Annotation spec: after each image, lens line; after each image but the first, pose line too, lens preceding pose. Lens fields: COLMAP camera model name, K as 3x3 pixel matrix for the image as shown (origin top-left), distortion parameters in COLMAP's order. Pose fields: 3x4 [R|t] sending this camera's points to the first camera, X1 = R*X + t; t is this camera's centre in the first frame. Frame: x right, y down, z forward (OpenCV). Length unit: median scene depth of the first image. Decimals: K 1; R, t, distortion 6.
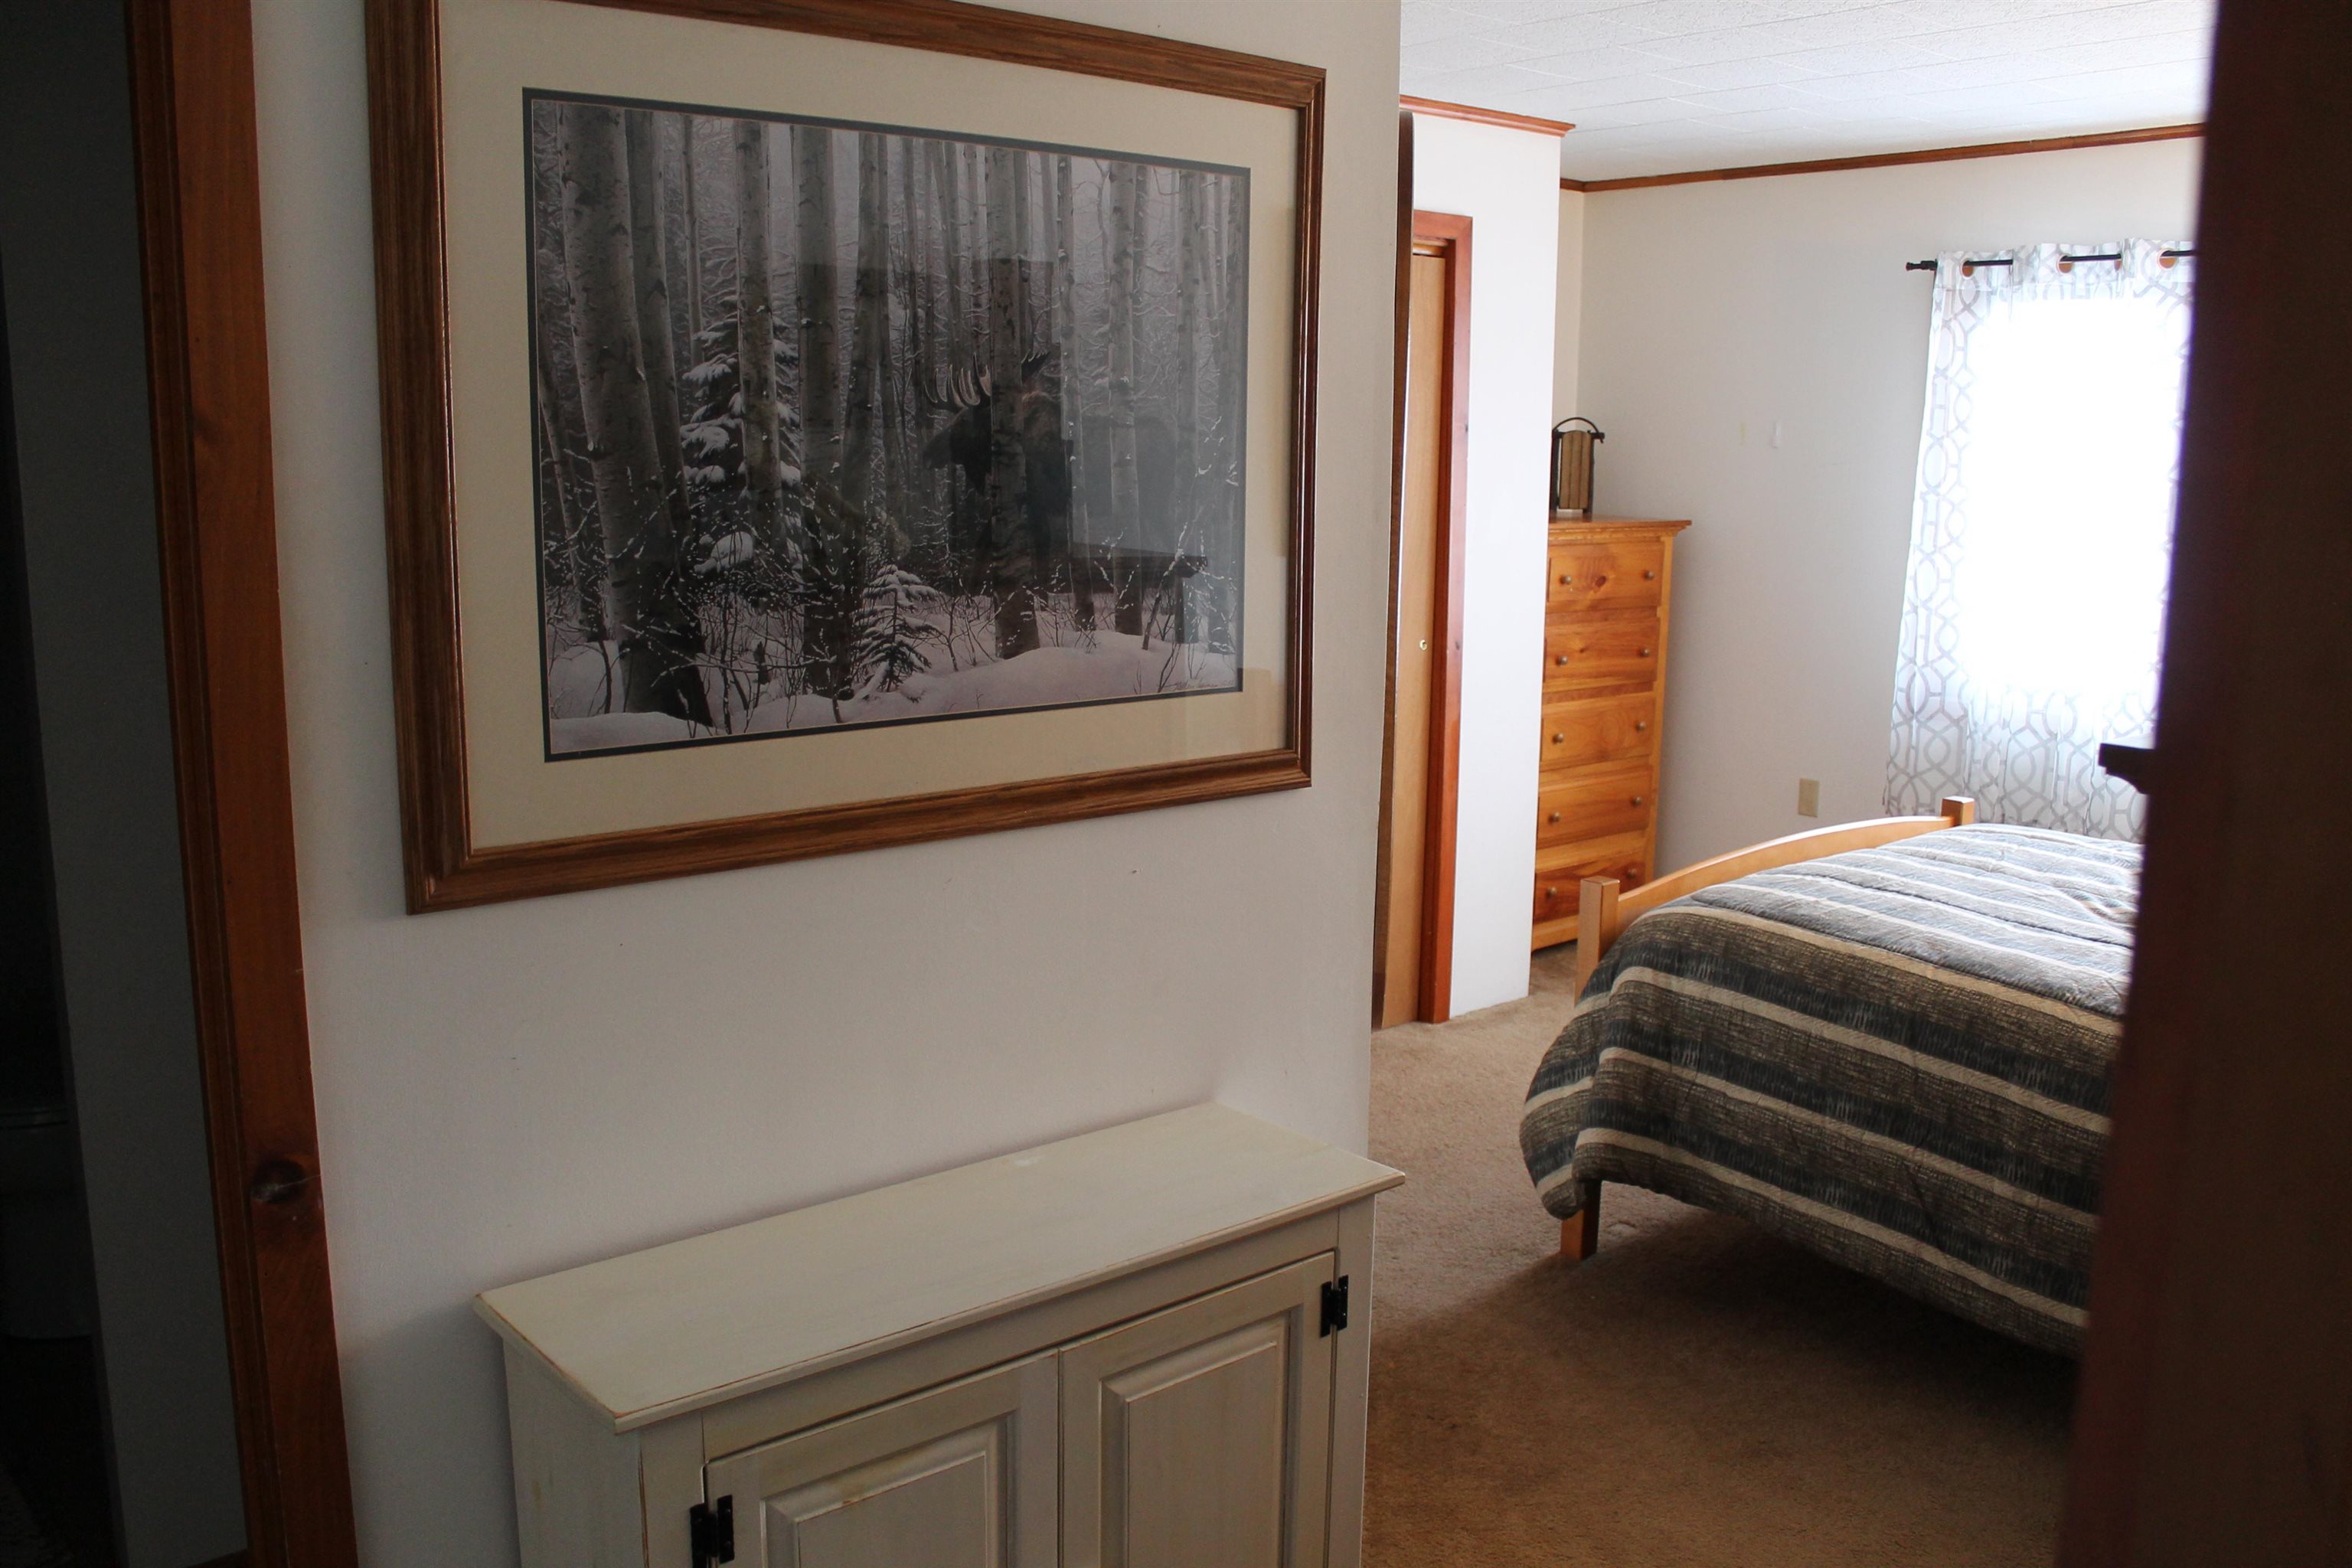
lens RADIAL K [[1953.1, 0, 1121.6], [0, 1953.1, 787.9], [0, 0, 1]] dist [-0.183809, 0.166490]
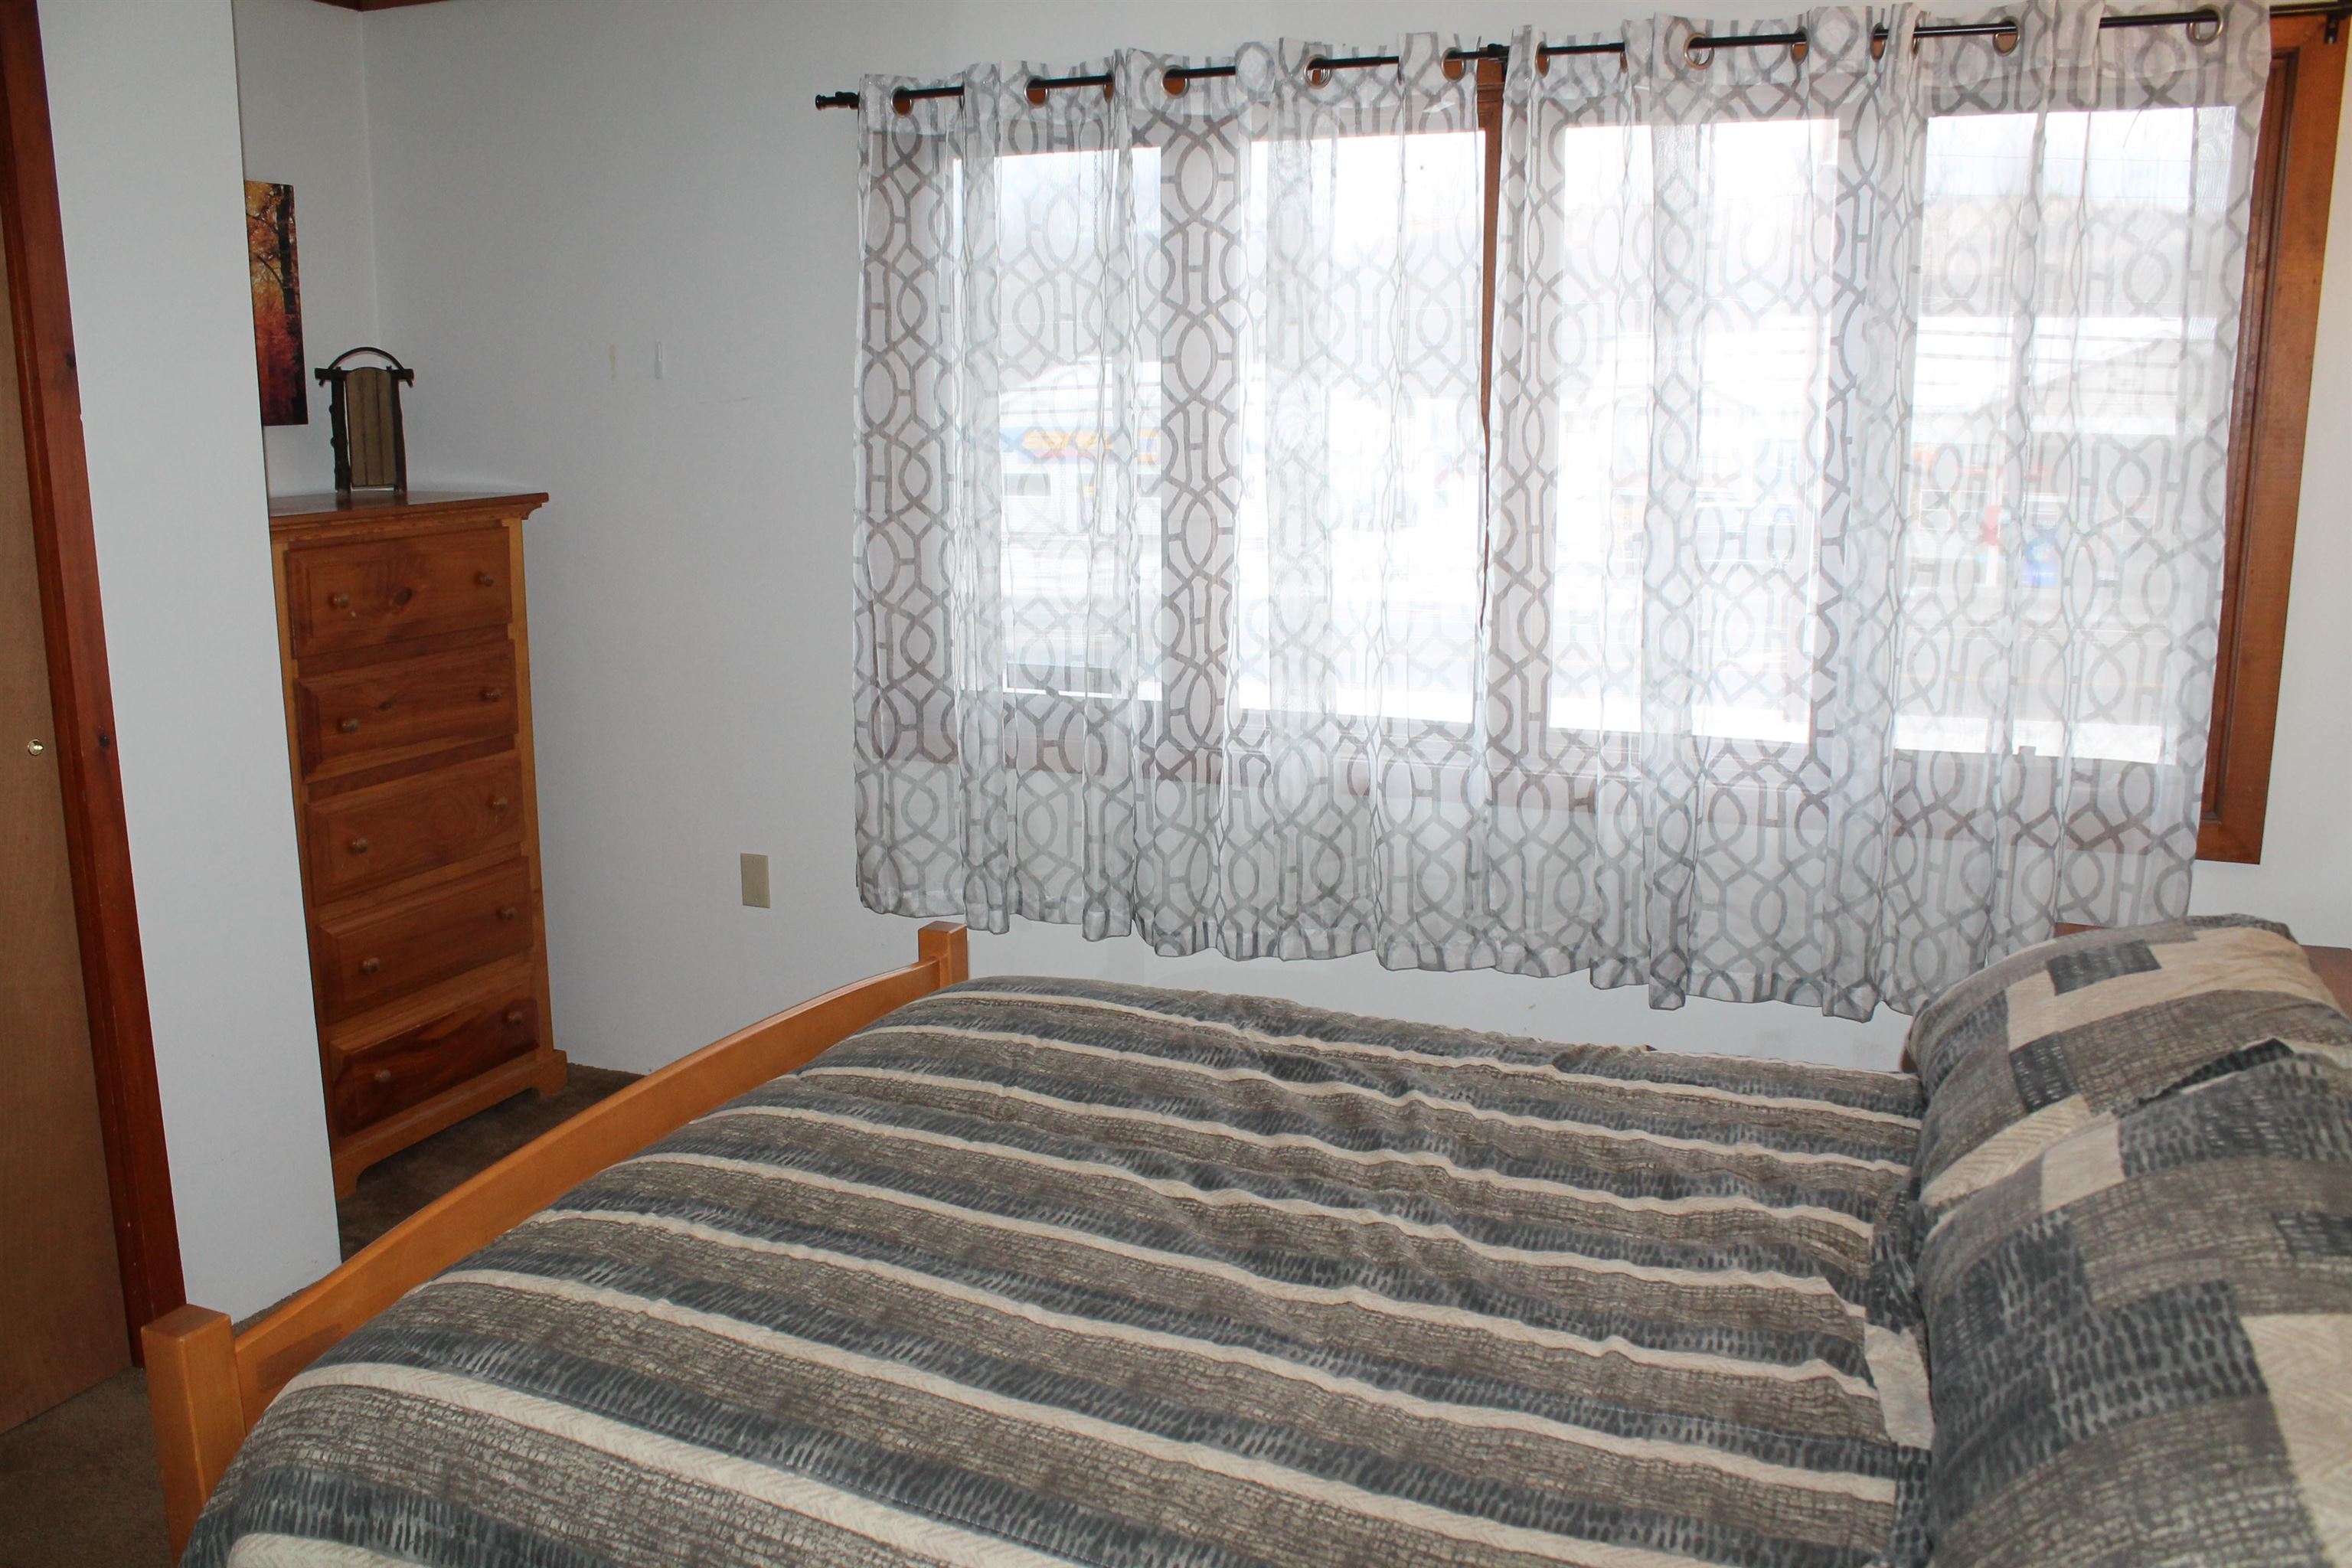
lens RADIAL K [[1953.1, 0, 1121.6], [0, 1953.1, 787.9], [0, 0, 1]] dist [-0.183809, 0.166490]
pose [[0.881748, -0.106108, 0.459631, 0.174731], [0.096897, 0.994336, 0.043661, -0.052083], [-0.461661, 0.006038, 0.887036, 0.348532]]
